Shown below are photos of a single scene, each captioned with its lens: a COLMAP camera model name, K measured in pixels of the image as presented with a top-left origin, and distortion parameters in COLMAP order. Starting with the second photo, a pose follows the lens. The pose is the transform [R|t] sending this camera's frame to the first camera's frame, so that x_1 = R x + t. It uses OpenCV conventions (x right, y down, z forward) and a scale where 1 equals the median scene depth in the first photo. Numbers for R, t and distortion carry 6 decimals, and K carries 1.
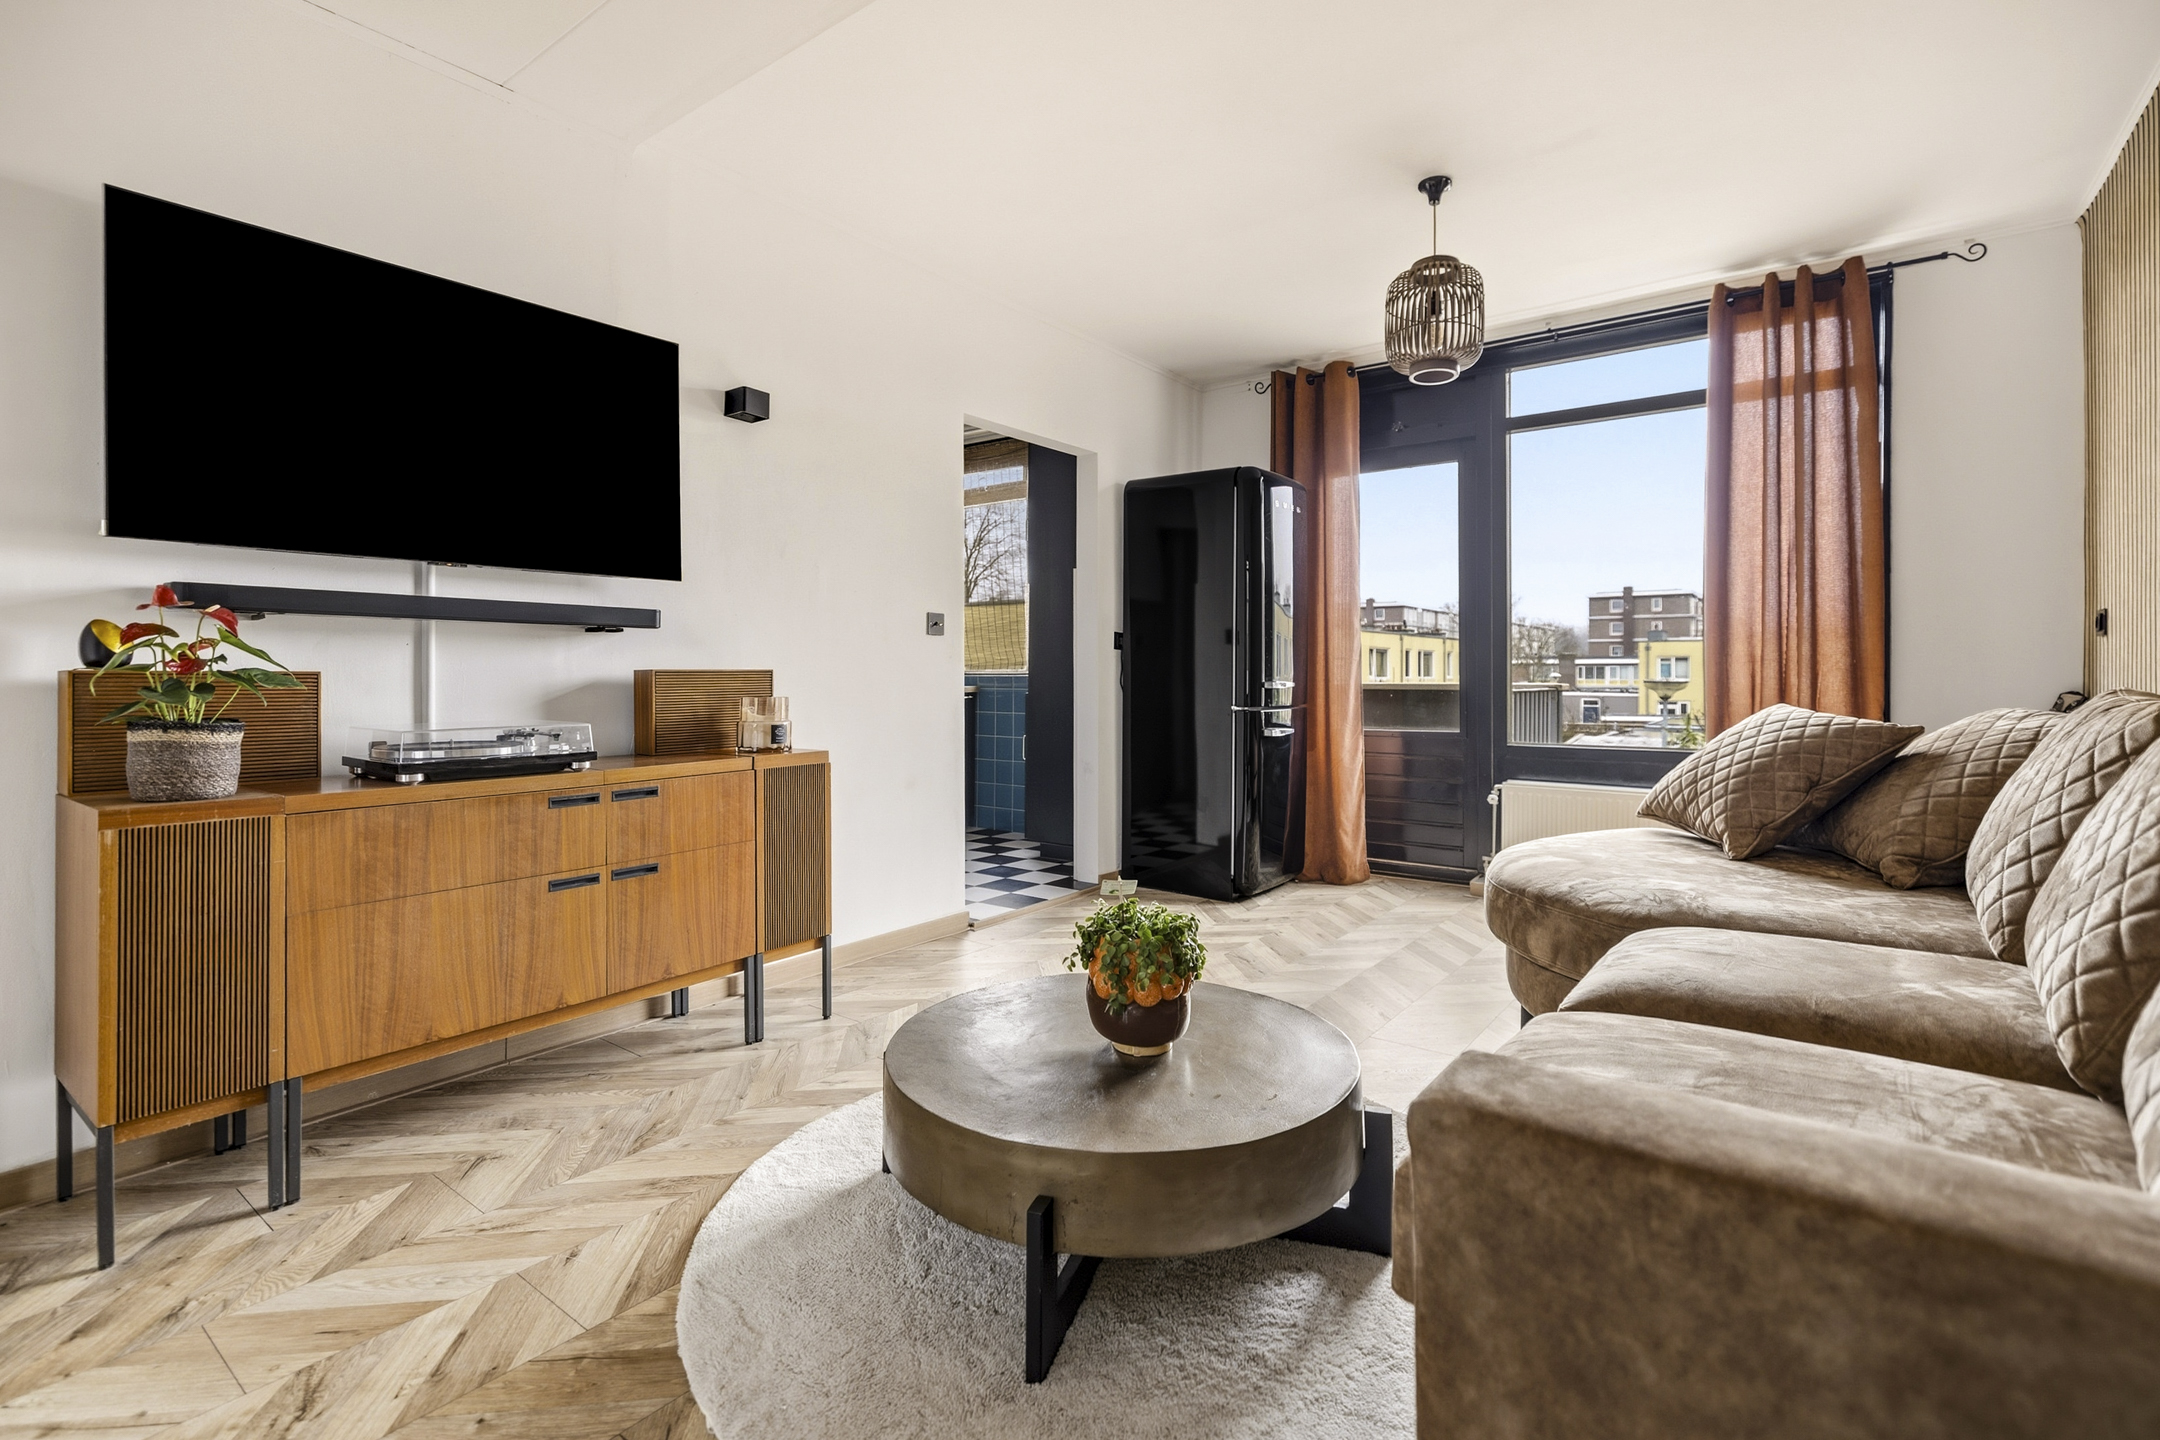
lens RADIAL K [[998.2, 0, 1080.5], [0, 998.2, 671.8], [0, 0, 1]] dist [-0.003131, -0.000234]
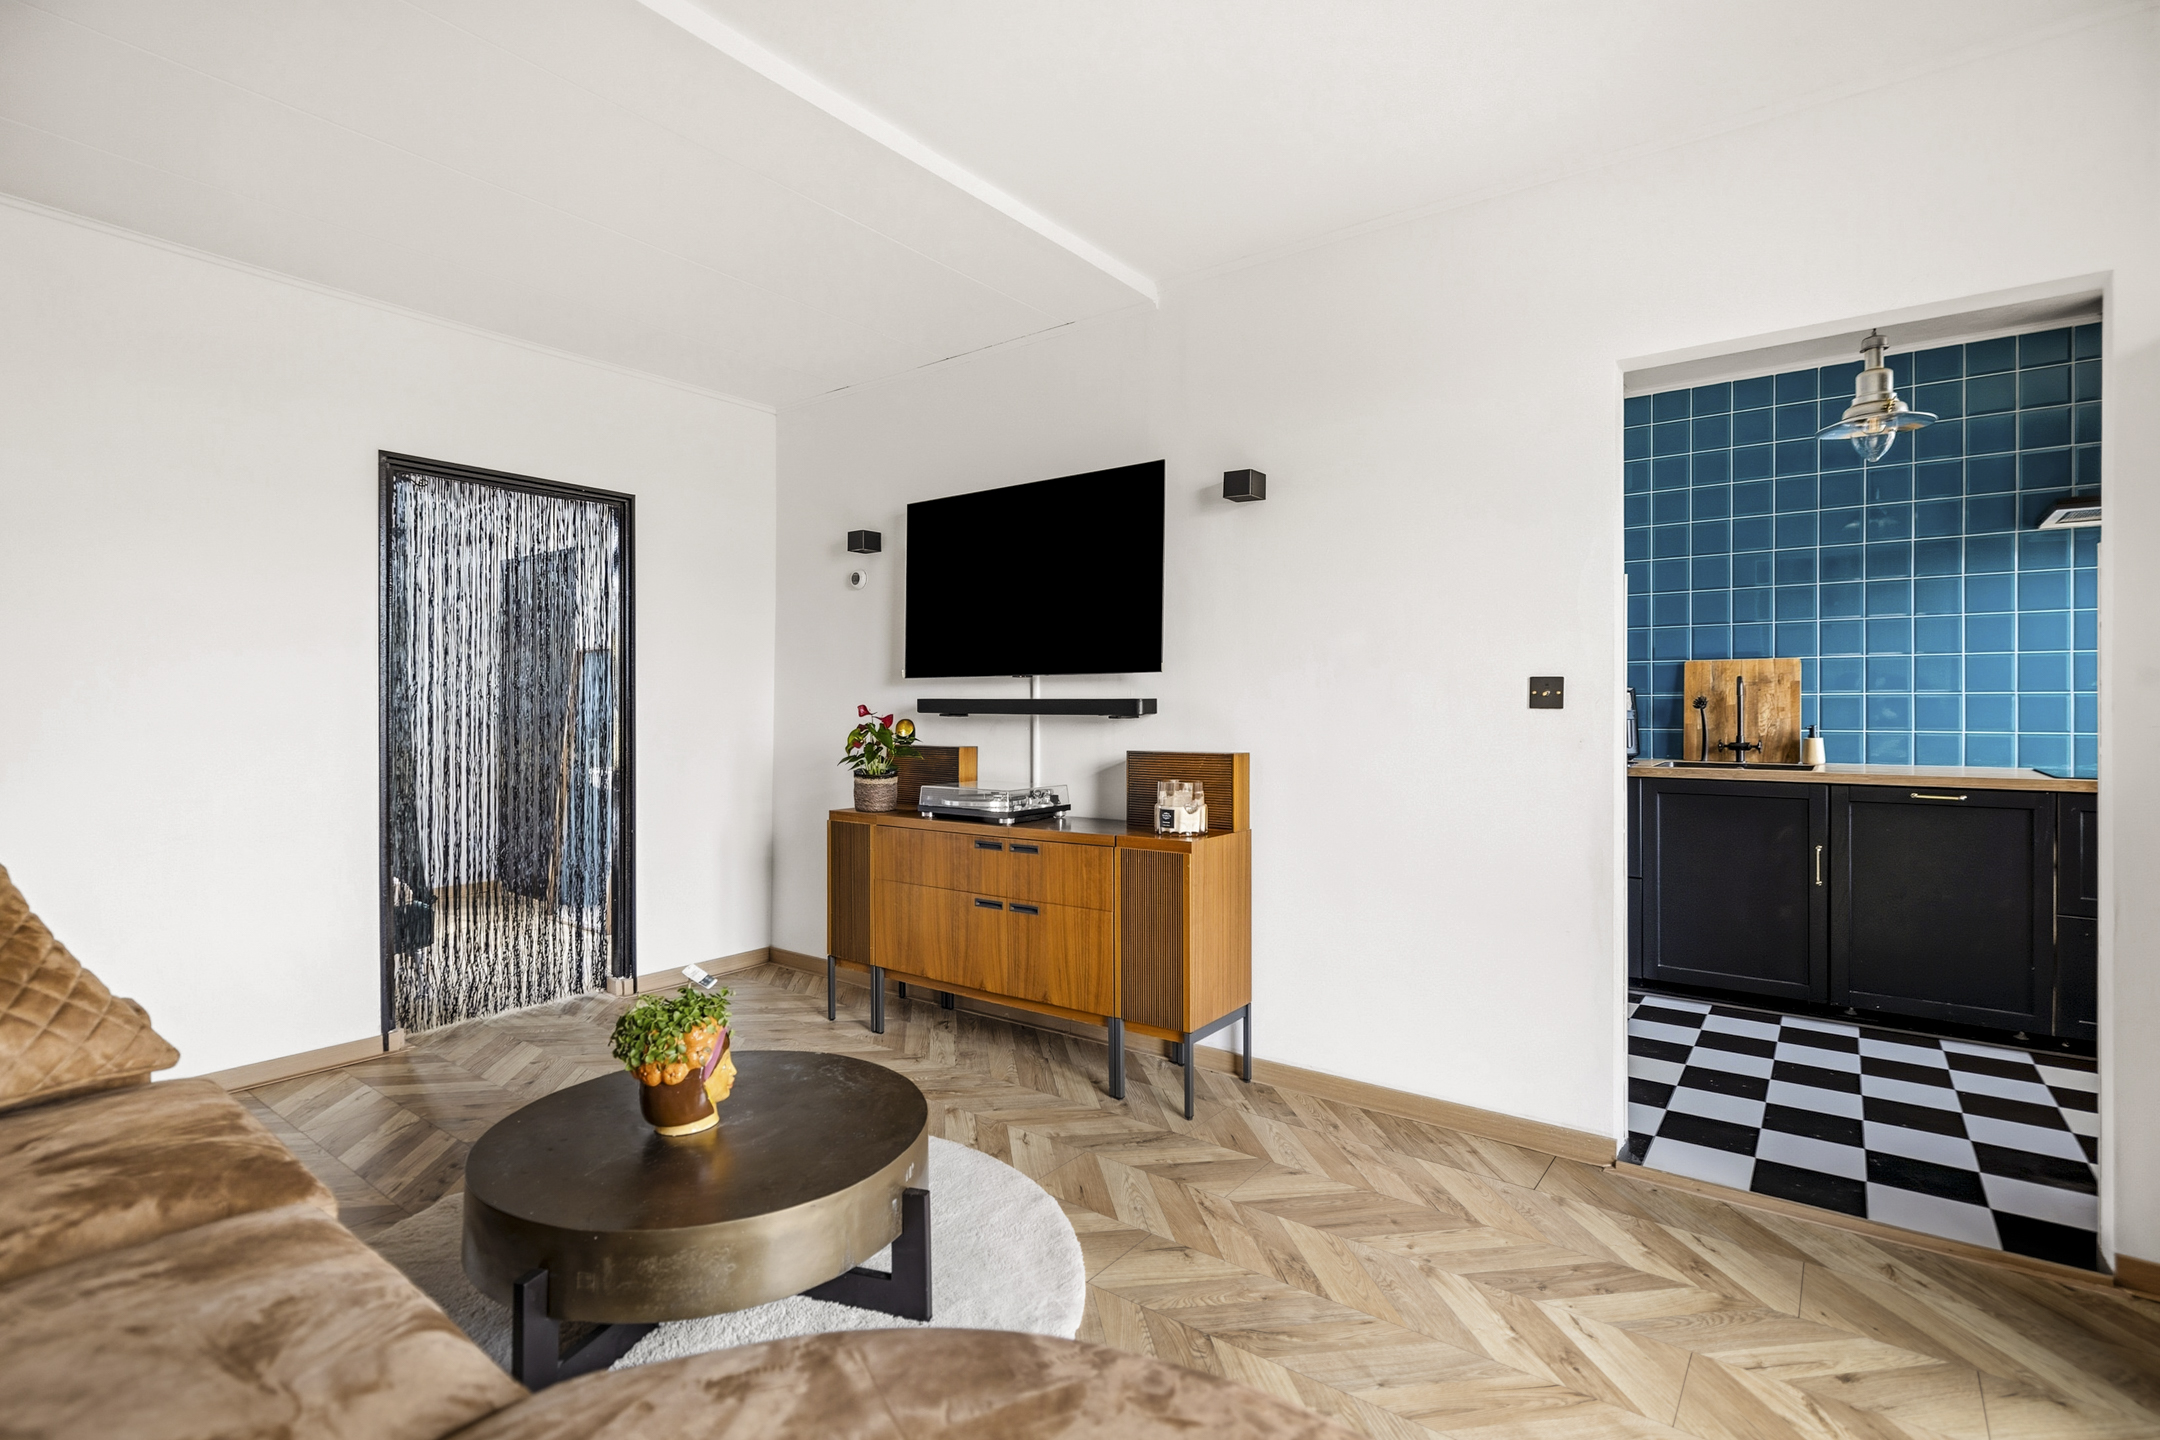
lens RADIAL K [[1022.1, 0, 1080.0], [0, 1022.1, 720.0], [0, 0, 1]] dist [-0.000526, -0.000108]
pose [[0.003423, 0.010986, -0.999934, 0.799623], [0.001230, 0.999939, 0.010991, -0.053655], [0.999993, -0.001268, 0.003409, 0.975020]]
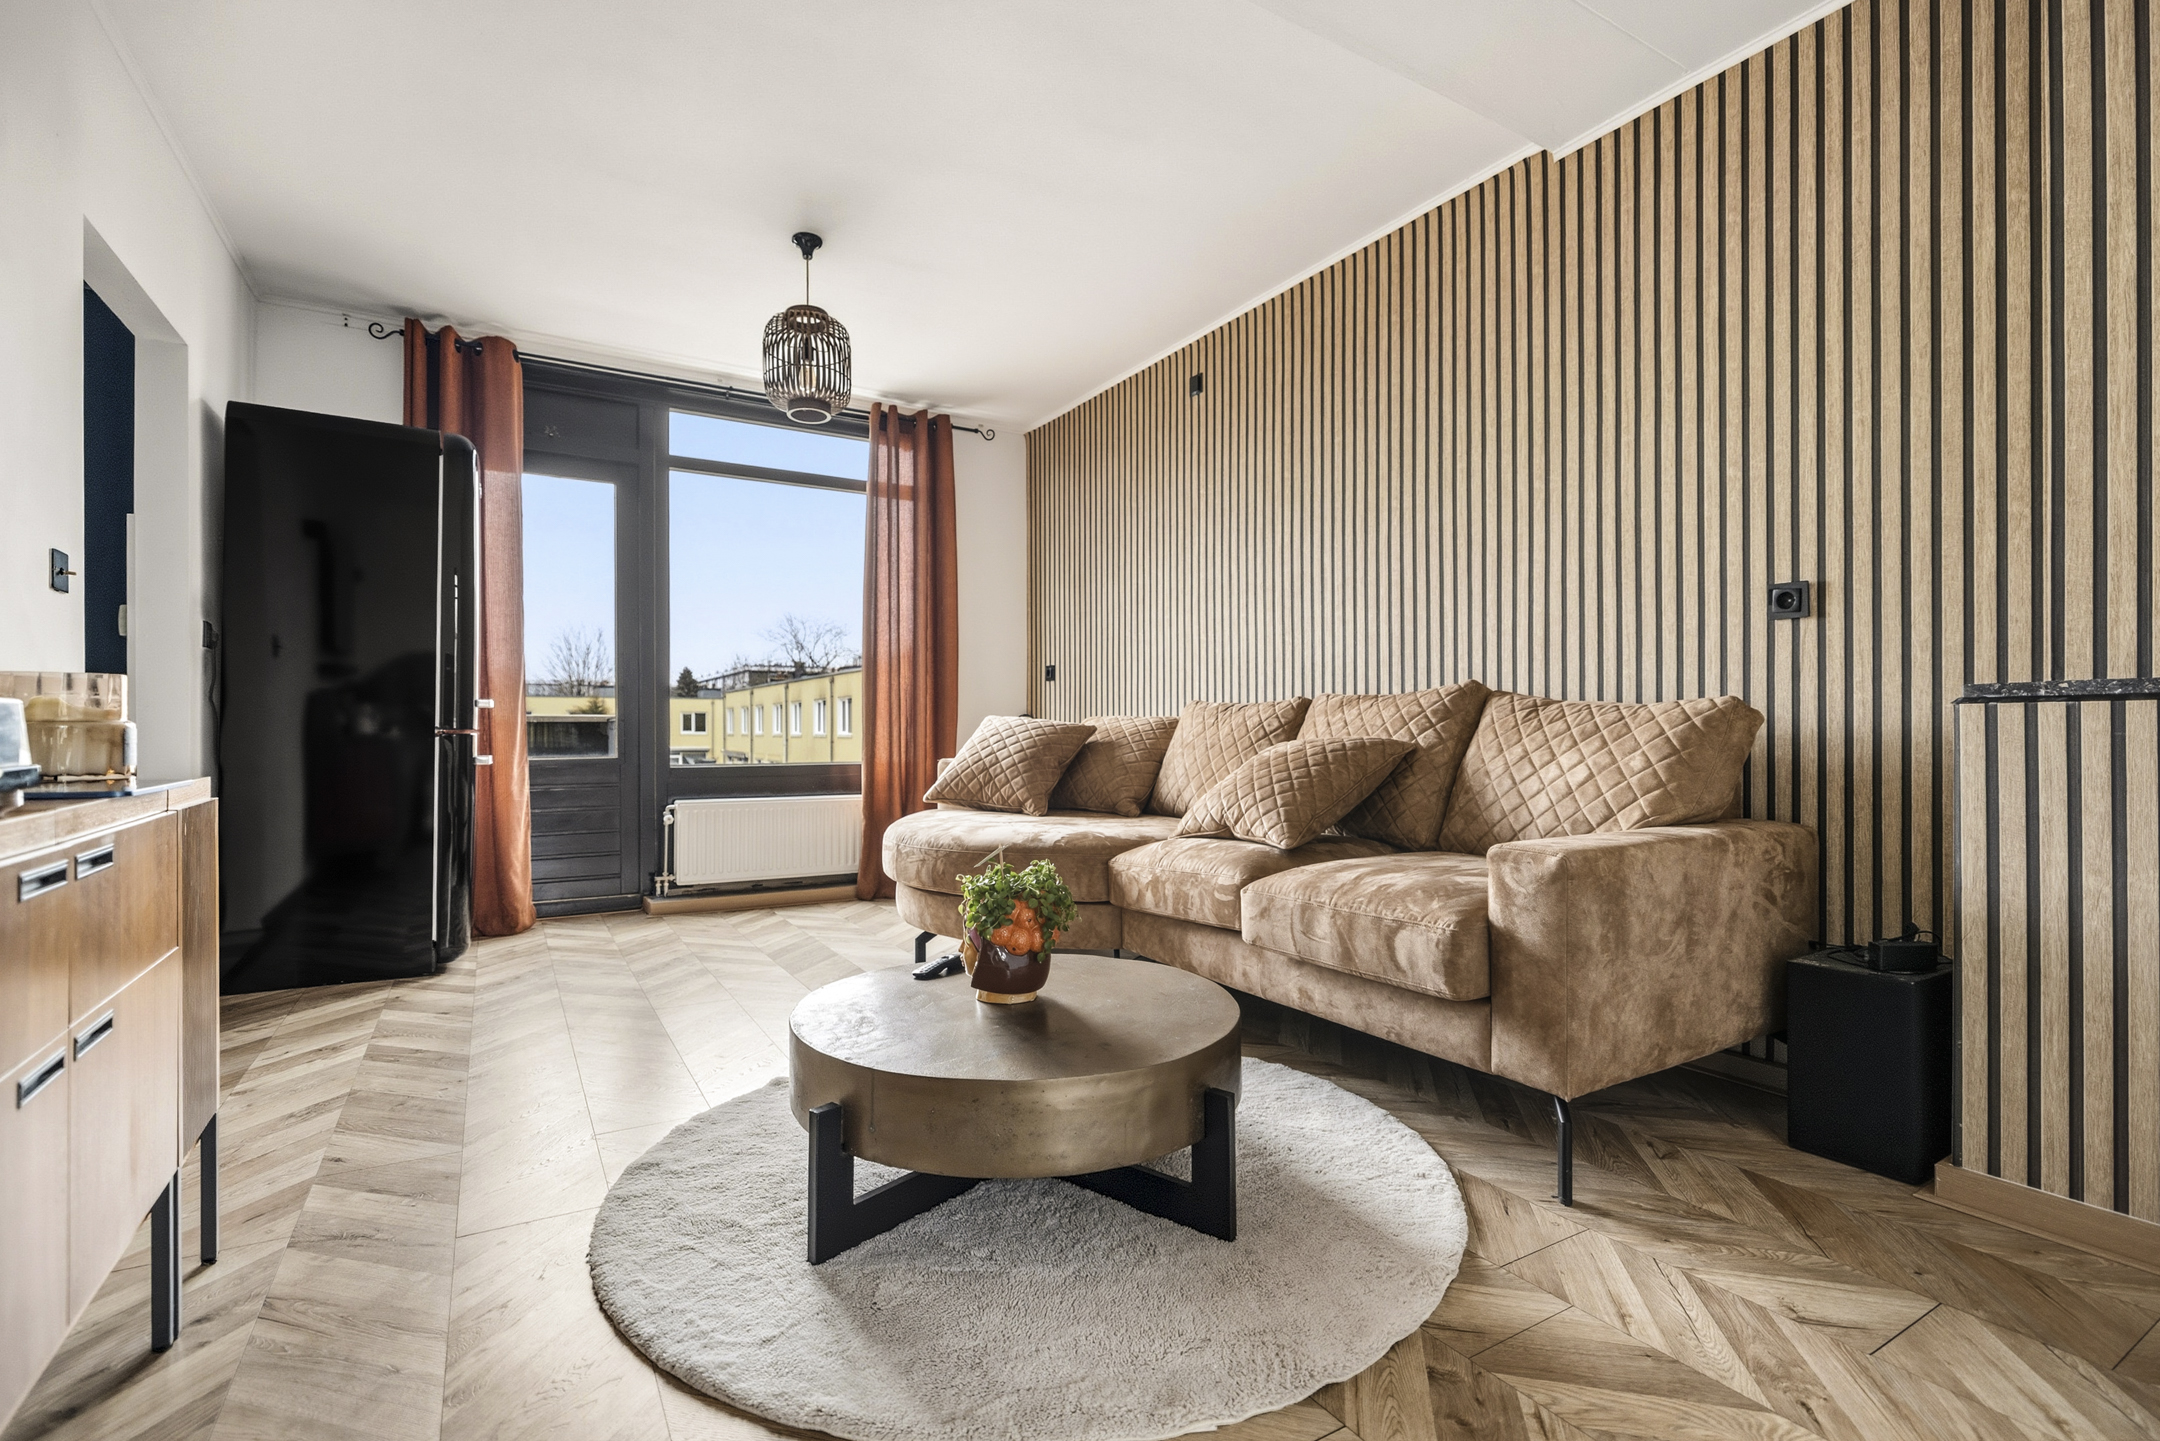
lens RADIAL K [[968.2, 0, 1080.0], [0, 968.2, 720.5], [0, 0, 1]] dist [-0.003037, -0.000332]
pose [[0.381116, 0.009607, 0.924477, -0.620599], [-0.003215, 0.999954, -0.009066, 0.058260], [-0.924521, 0.000483, 0.381130, 0.388288]]
